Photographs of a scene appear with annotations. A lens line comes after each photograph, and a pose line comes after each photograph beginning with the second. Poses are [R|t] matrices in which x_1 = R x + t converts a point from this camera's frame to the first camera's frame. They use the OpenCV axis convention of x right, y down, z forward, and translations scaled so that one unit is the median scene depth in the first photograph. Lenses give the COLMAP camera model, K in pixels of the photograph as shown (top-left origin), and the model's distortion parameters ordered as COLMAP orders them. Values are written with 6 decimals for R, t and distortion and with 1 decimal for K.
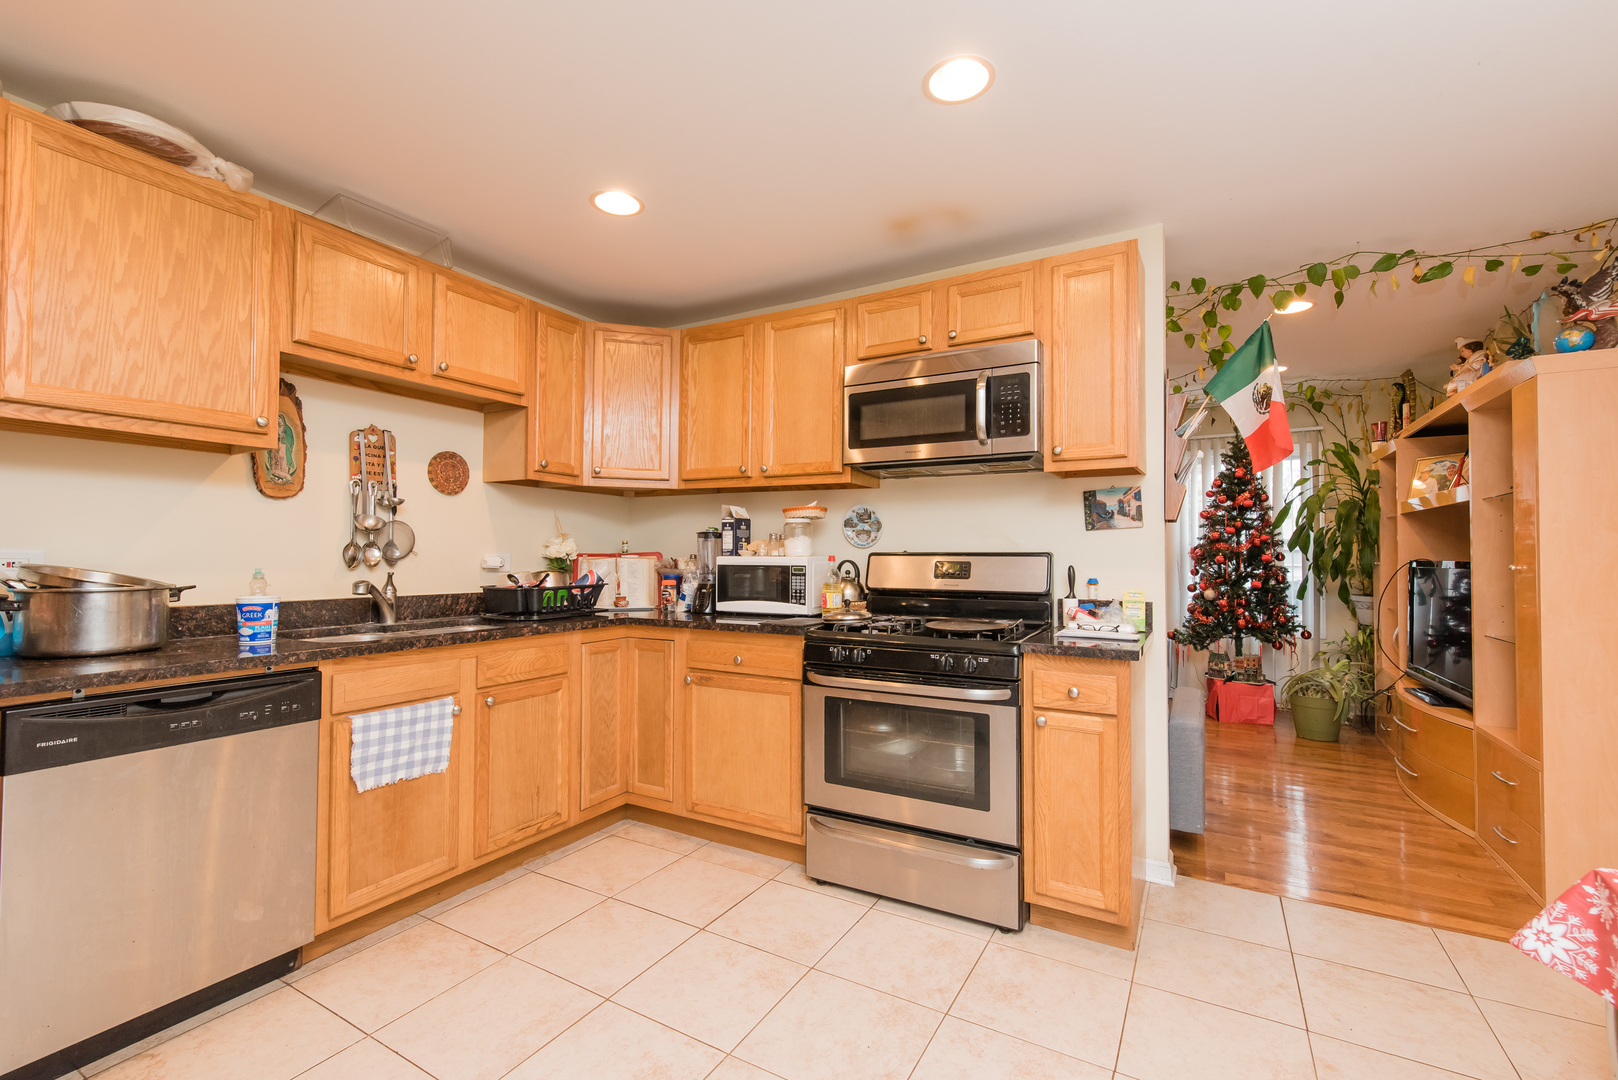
lens RADIAL K [[695.1, 0, 809.0], [0, 695.1, 540.0], [0, 0, 1]] dist [0.002545, -0.000606]
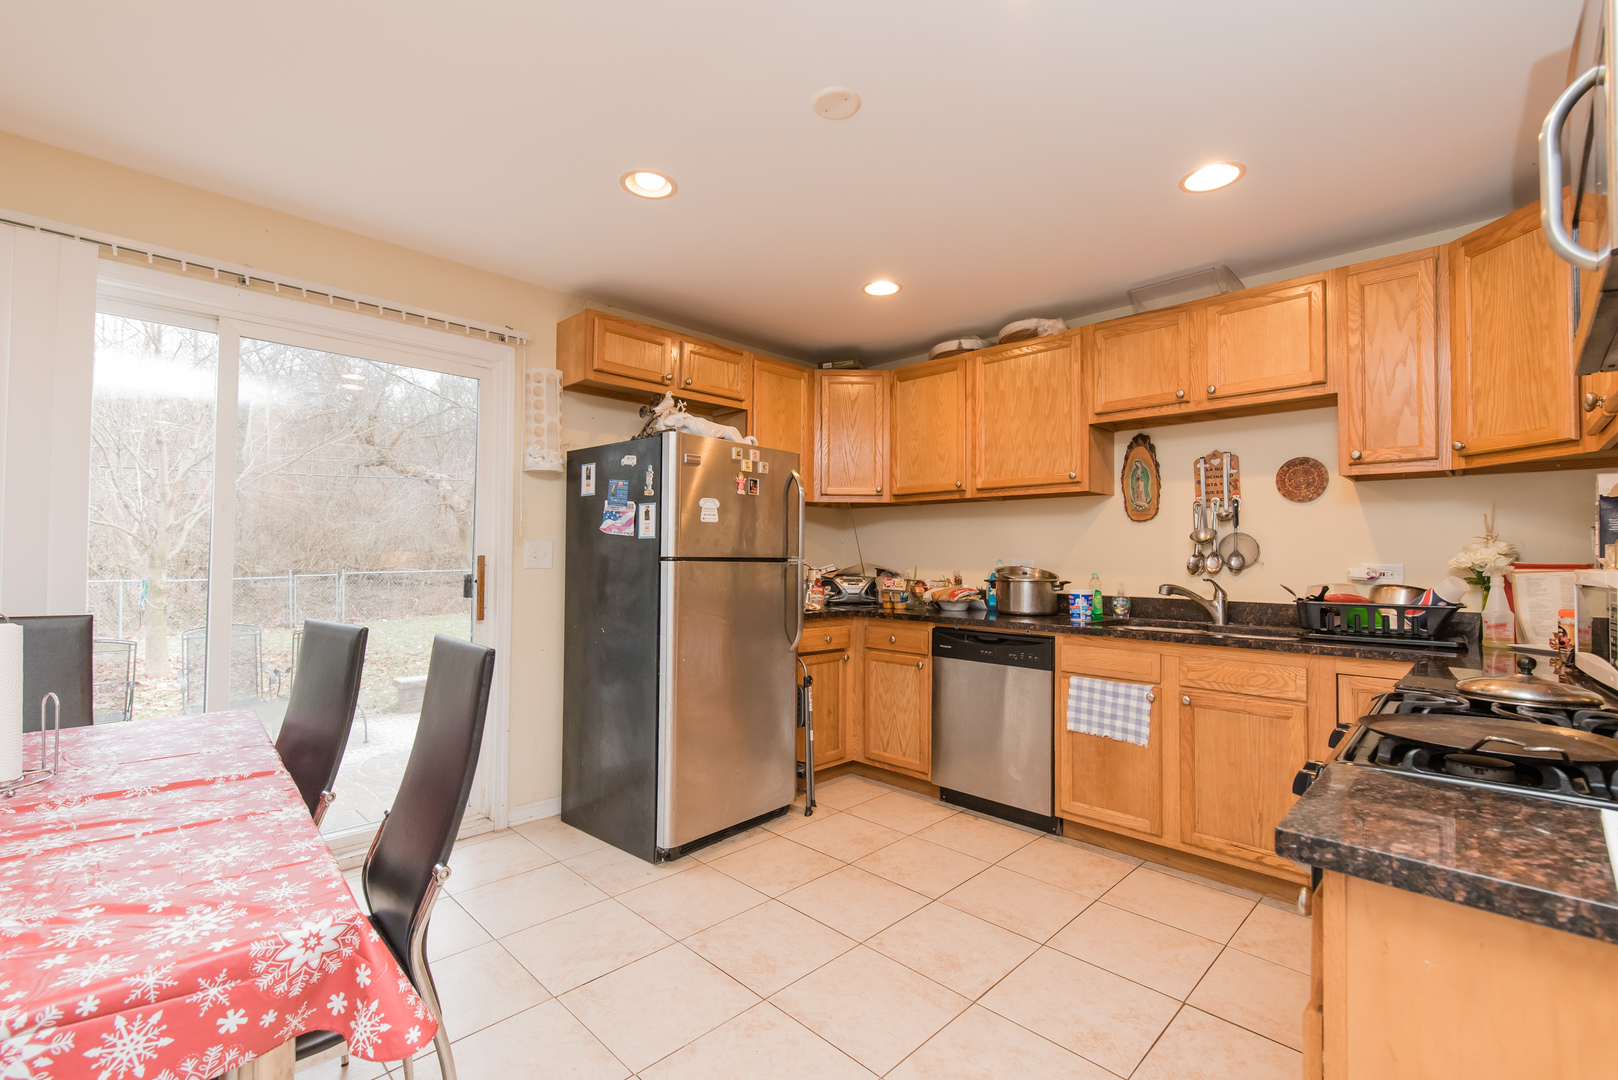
lens RADIAL K [[695.1, 0, 809.0], [0, 695.1, 540.0], [0, 0, 1]] dist [0.002545, -0.000606]
pose [[-0.250997, -0.028884, -0.967557, 0.828383], [0.014036, 0.999341, -0.033474, 0.015297], [0.967886, -0.021982, -0.250426, 0.810849]]
